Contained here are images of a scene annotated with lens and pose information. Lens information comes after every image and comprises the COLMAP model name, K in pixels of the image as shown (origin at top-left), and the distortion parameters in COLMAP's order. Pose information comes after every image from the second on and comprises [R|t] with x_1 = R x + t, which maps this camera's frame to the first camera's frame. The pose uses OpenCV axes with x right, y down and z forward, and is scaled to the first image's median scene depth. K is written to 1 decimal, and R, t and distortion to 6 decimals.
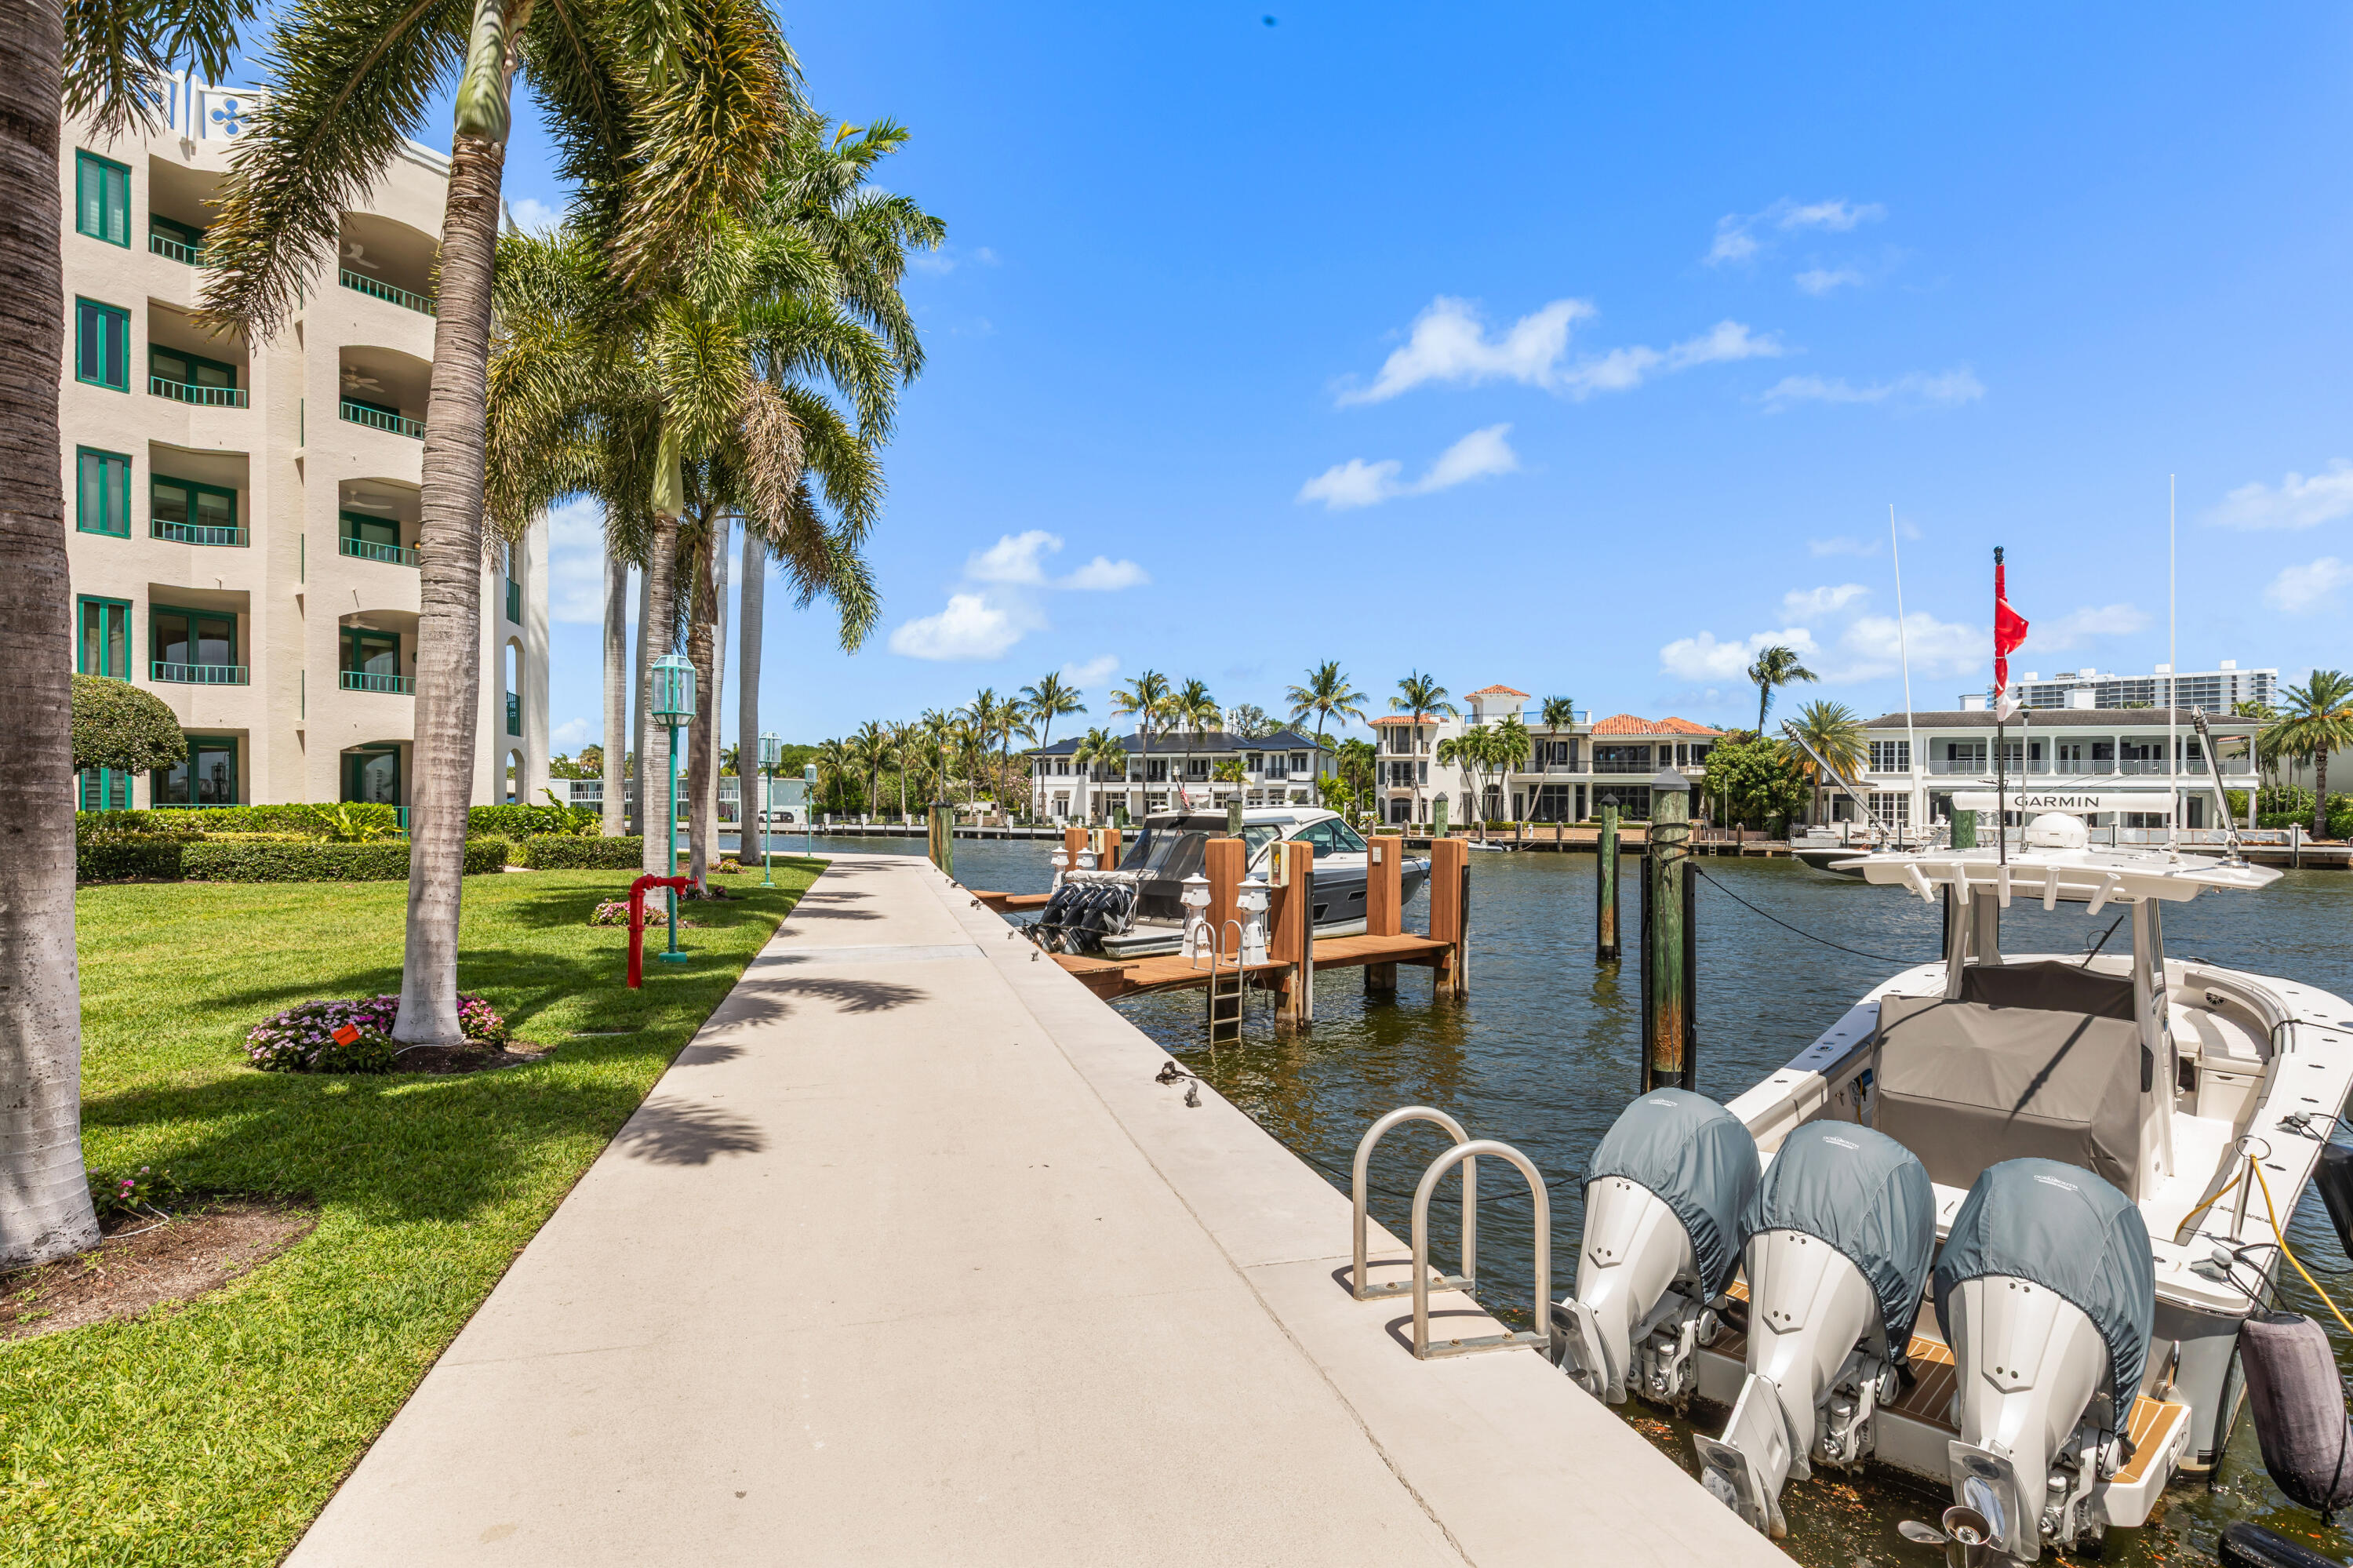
lens RADIAL K [[1230.6, 0, 1158.9], [0, 1230.6, 805.3], [0, 0, 1]] dist [-0.002125, -0.002656]
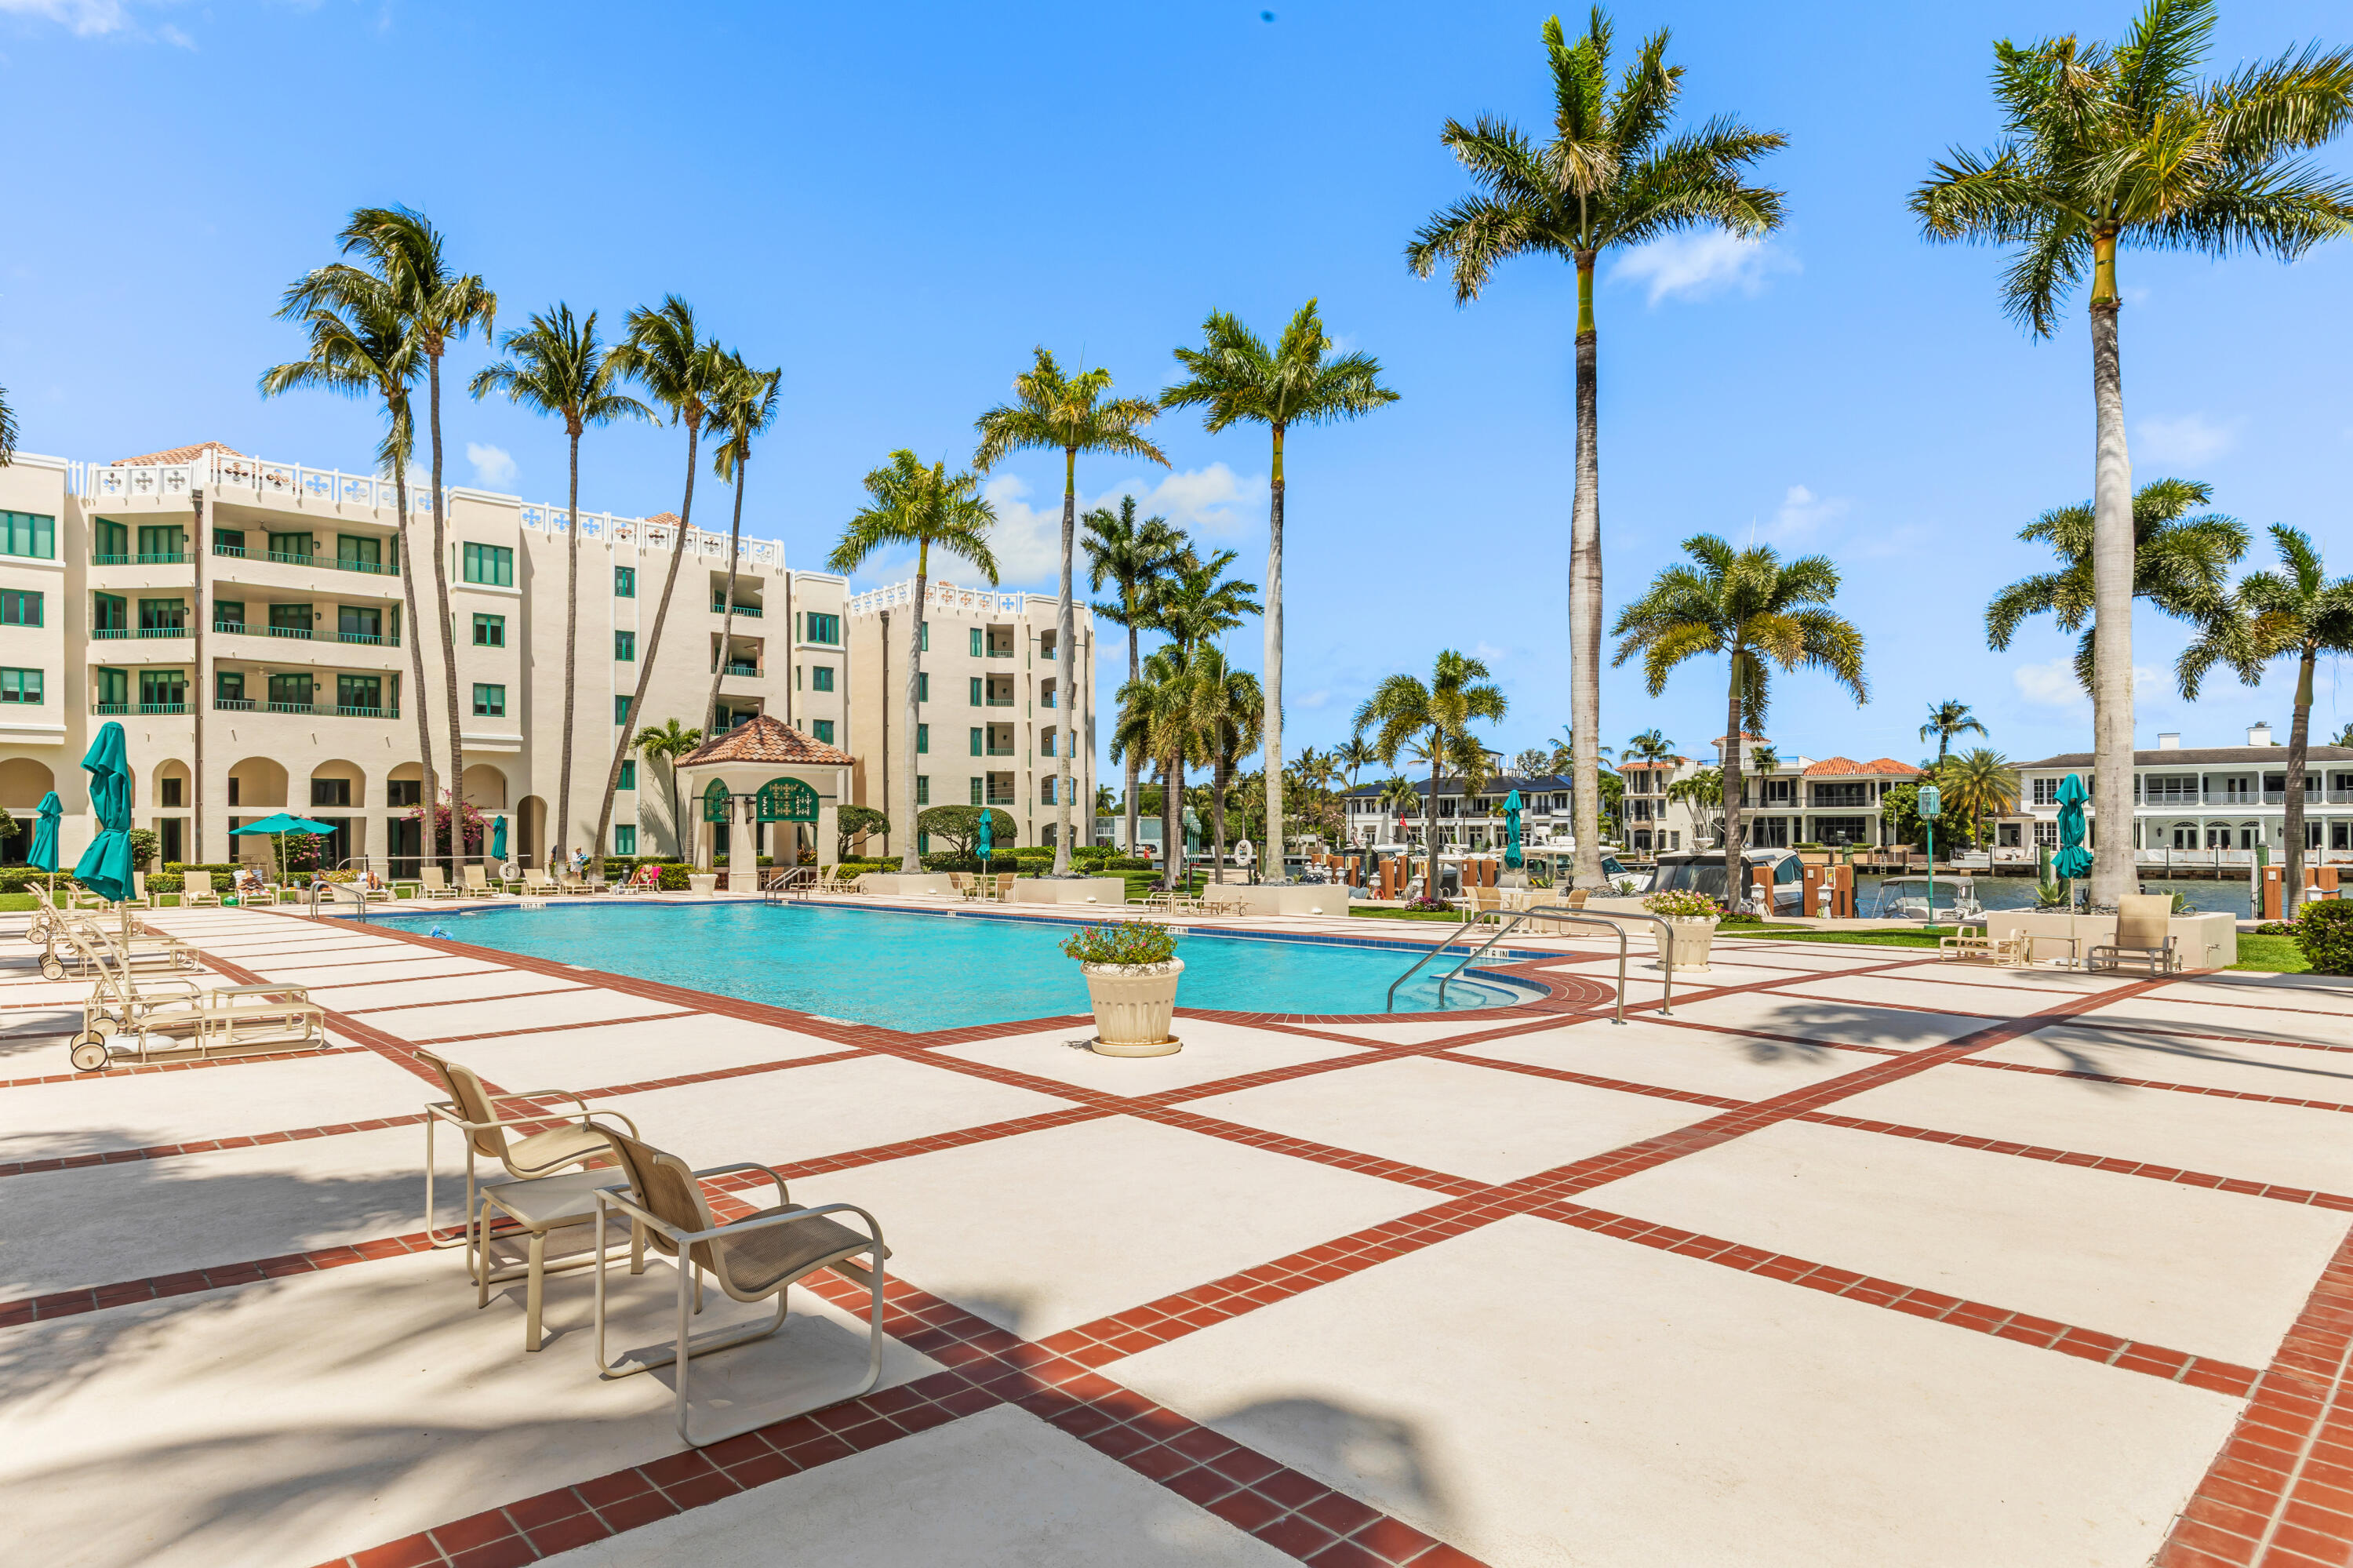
lens RADIAL K [[1302.9, 0, 1151.4], [0, 1302.9, 830.5], [0, 0, 1]] dist [0.003802, 0.005067]
pose [[0.963400, -0.011793, -0.267809, 0.073314], [0.011006, 0.999930, -0.004440, -0.004761], [0.267842, 0.001330, 0.963462, -0.371093]]
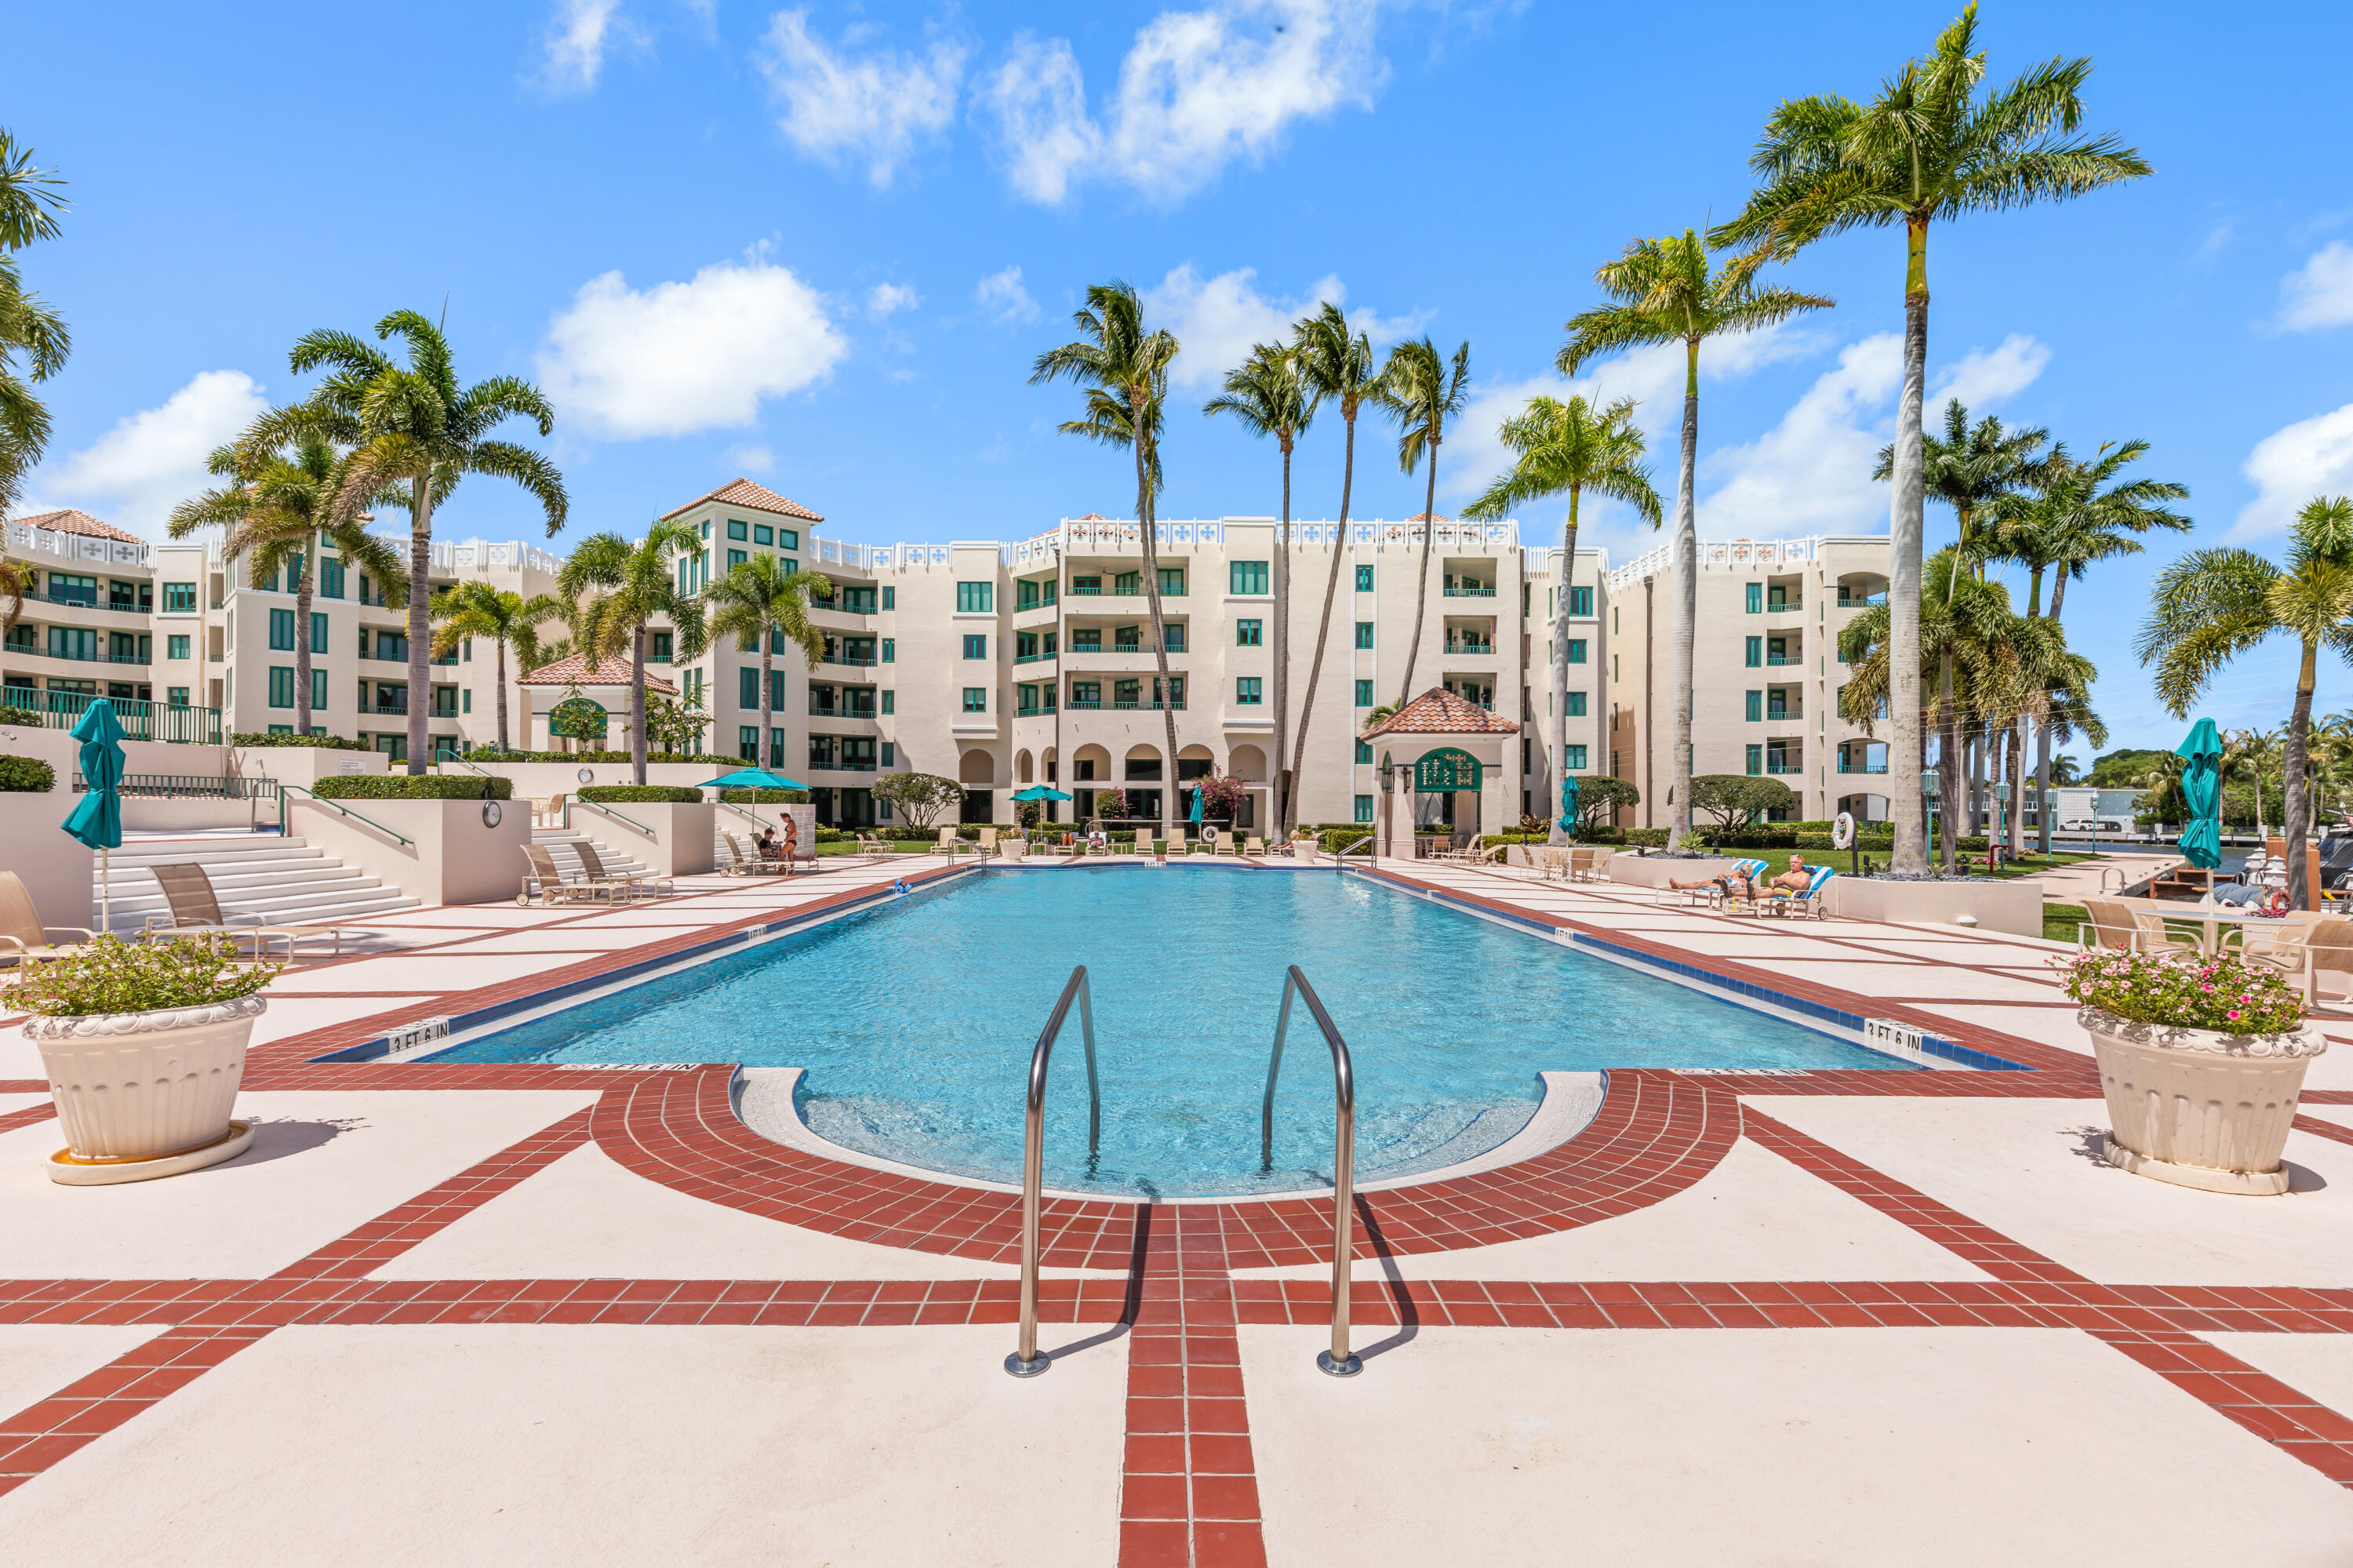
lens RADIAL K [[1128.0, 0, 1155.2], [0, 1128.0, 797.0], [0, 0, 1]] dist [0.004383, -0.001507]
pose [[0.534755, -0.011443, -0.844930, 0.104628], [0.000289, 0.999911, -0.013360, -0.004123], [0.845007, 0.006900, 0.534710, -0.282545]]
